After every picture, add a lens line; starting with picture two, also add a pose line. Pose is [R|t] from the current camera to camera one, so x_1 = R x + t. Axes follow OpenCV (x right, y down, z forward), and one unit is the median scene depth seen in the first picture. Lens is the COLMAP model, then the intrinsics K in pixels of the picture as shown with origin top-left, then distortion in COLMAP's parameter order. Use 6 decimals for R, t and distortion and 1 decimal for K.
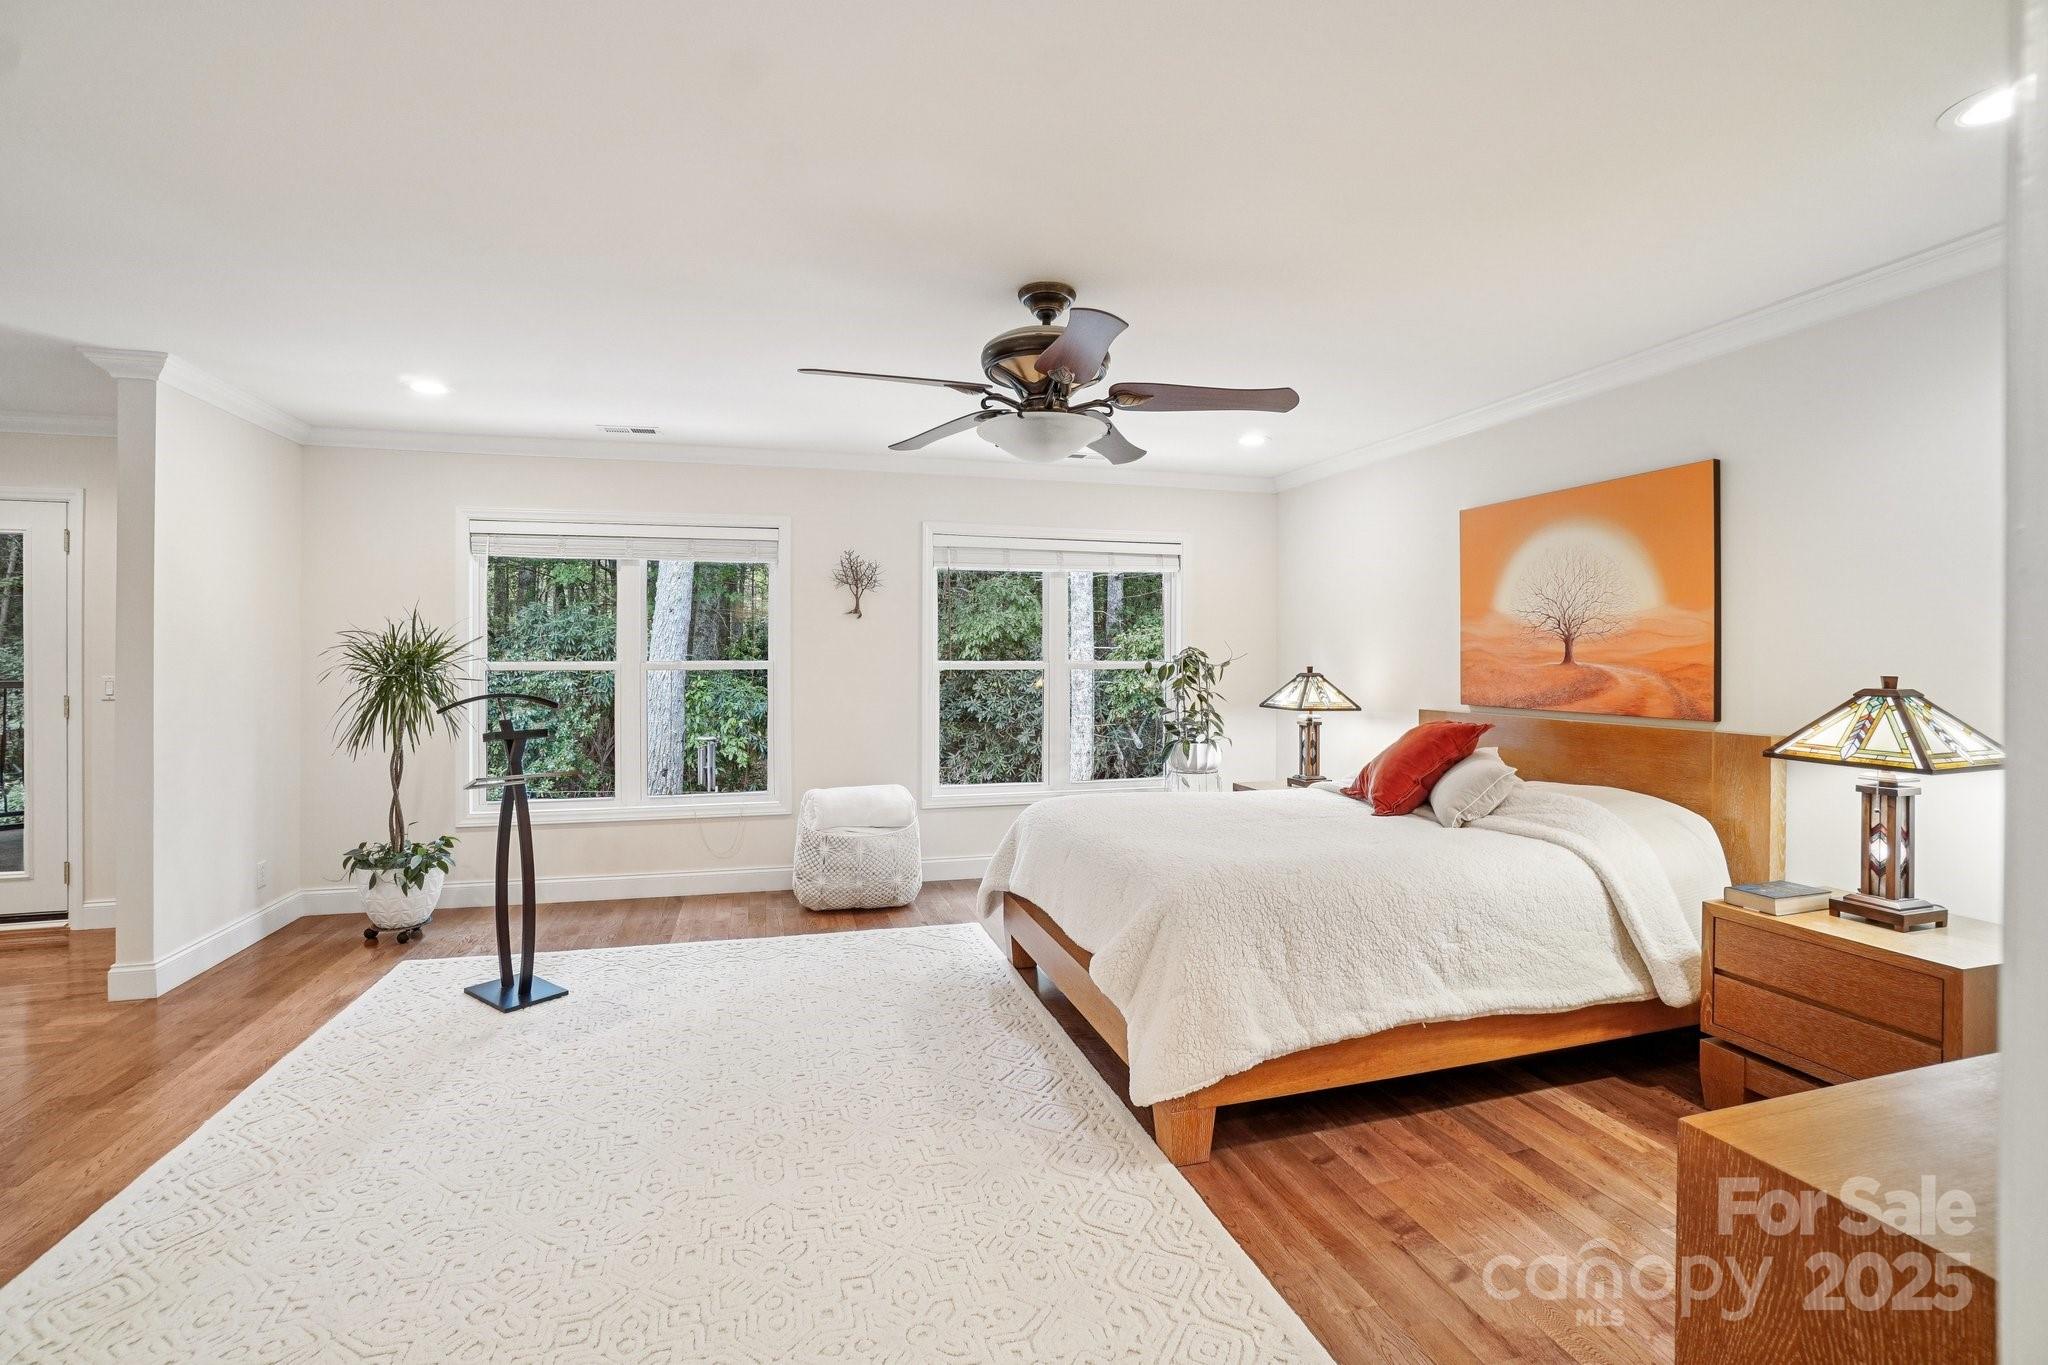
lens RADIAL K [[929.5, 0, 1023.3], [0, 929.5, 667.7], [0, 0, 1]] dist [-0.060074, 0.020519]
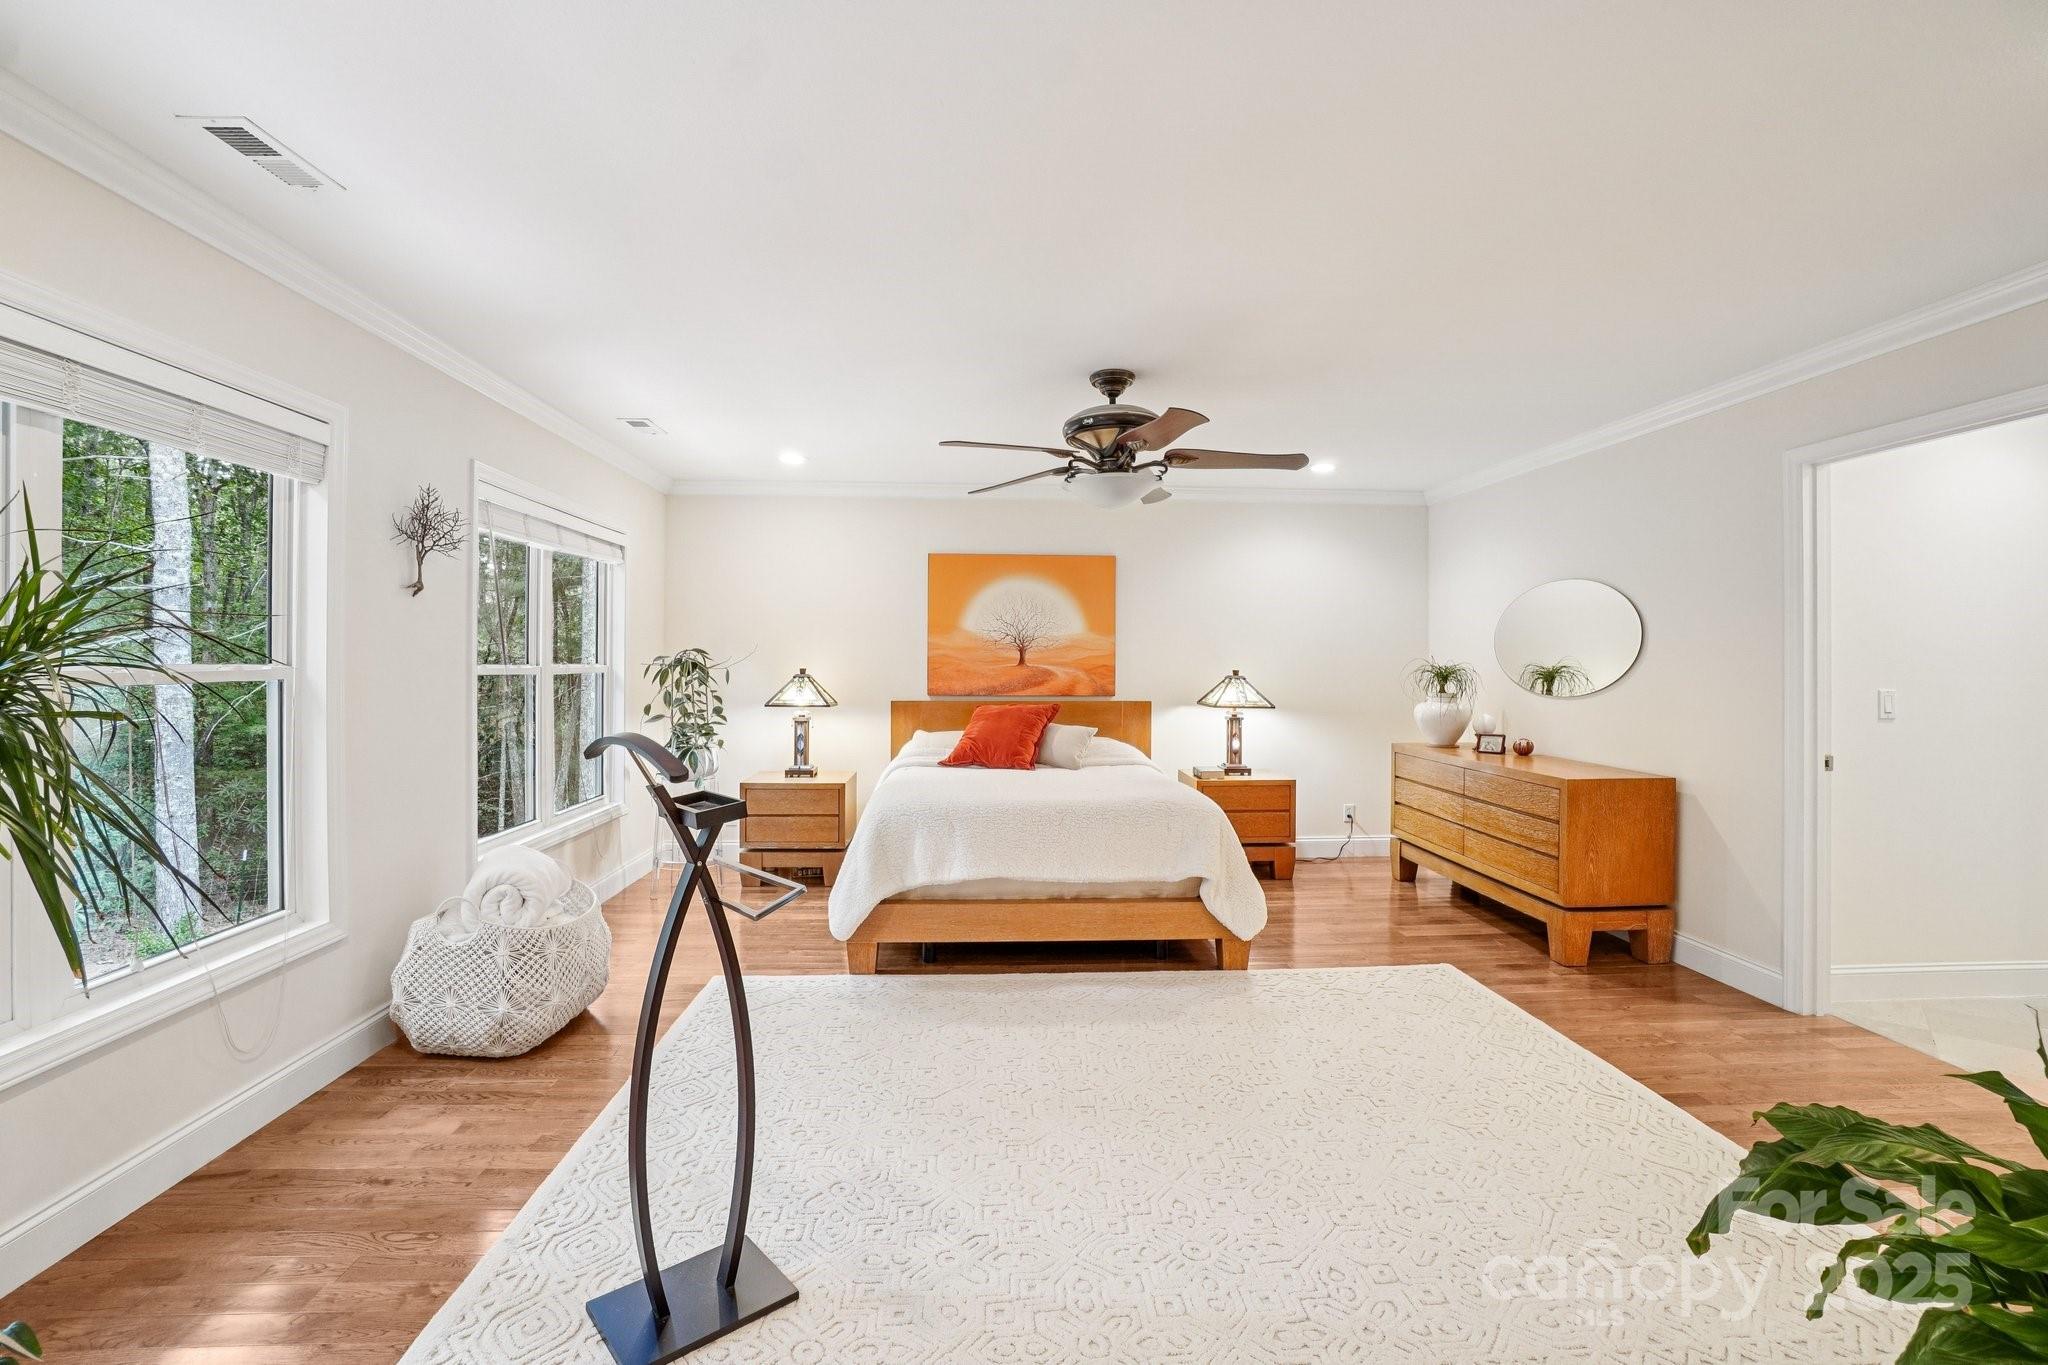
lens RADIAL K [[929.5, 0, 1018.4], [0, 929.5, 668.4], [0, 0, 1]] dist [-0.060074, 0.020519]
pose [[0.199043, -0.005305, 0.979976, -0.984821], [0.007765, 0.999962, 0.003836, -0.005082], [-0.979960, 0.006846, 0.199076, 0.684747]]
